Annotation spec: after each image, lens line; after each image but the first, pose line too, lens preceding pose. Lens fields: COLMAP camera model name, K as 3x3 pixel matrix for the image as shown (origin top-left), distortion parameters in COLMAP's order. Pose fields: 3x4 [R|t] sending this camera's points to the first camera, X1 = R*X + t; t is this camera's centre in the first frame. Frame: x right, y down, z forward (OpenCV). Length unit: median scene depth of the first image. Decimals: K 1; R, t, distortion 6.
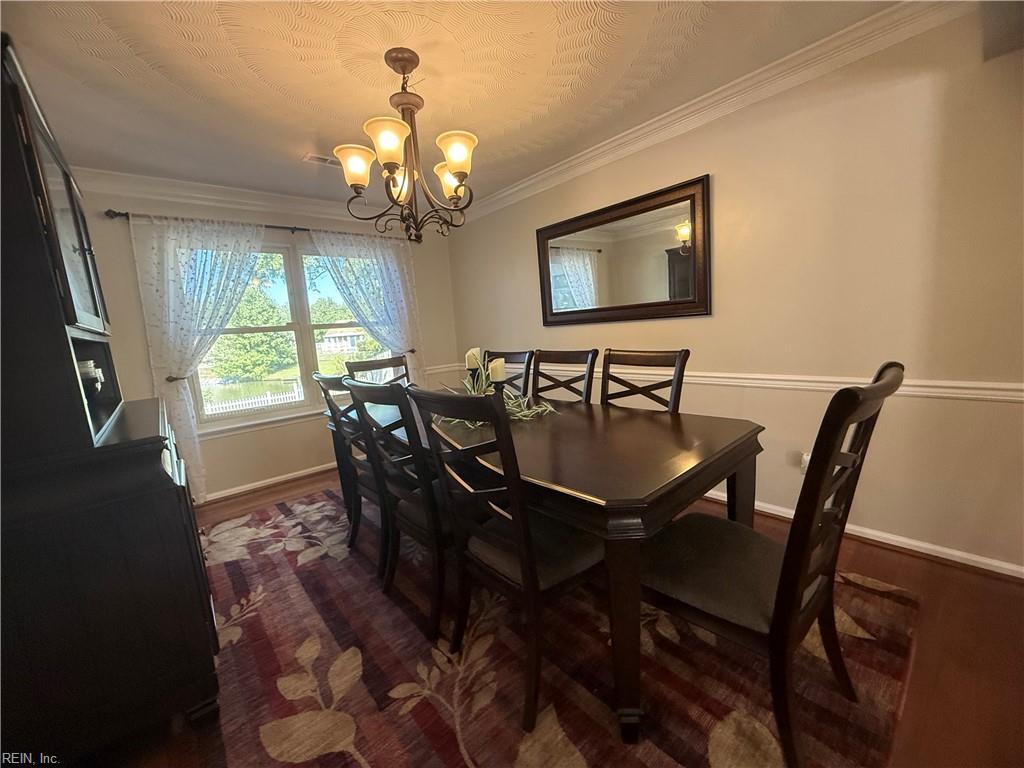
lens RADIAL K [[403.5, 0, 508.8], [0, 403.5, 387.0], [0, 0, 1]] dist [-0.001517, -0.000203]
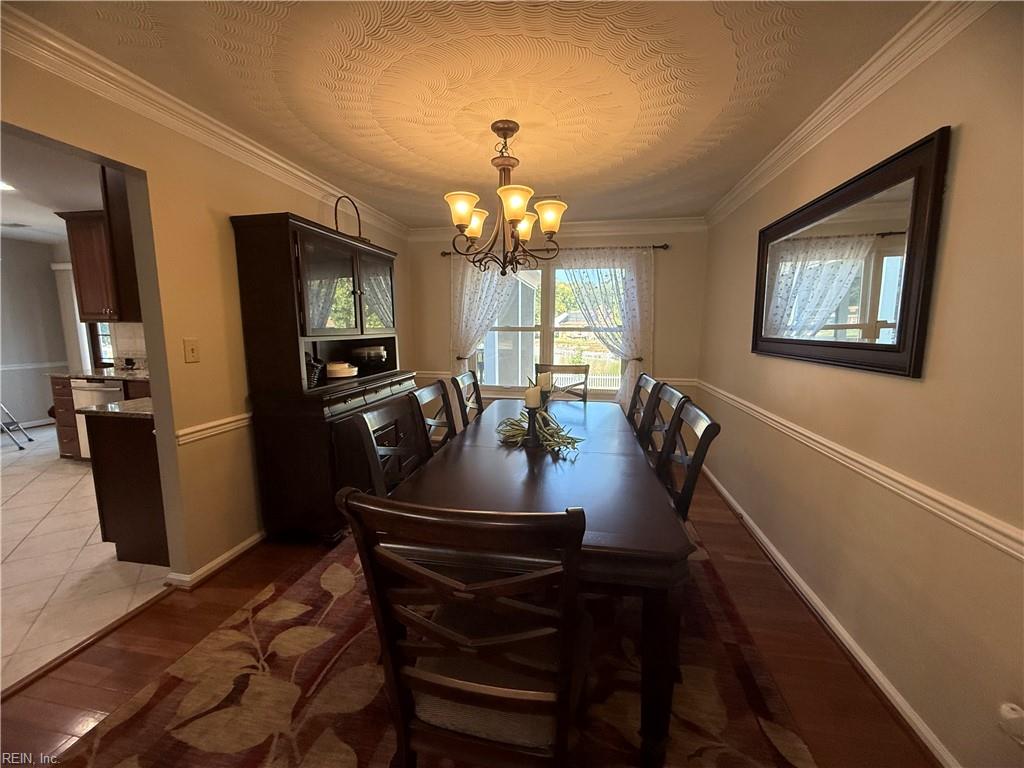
lens RADIAL K [[410.7, 0, 512.0], [0, 410.7, 384.0], [0, 0, 1]] dist [-0.000542, -0.000525]
pose [[0.616933, 0.182840, -0.765482, 0.522592], [-0.164207, 0.981137, 0.102009, -0.121169], [0.769694, 0.062765, 0.635320, 0.178377]]
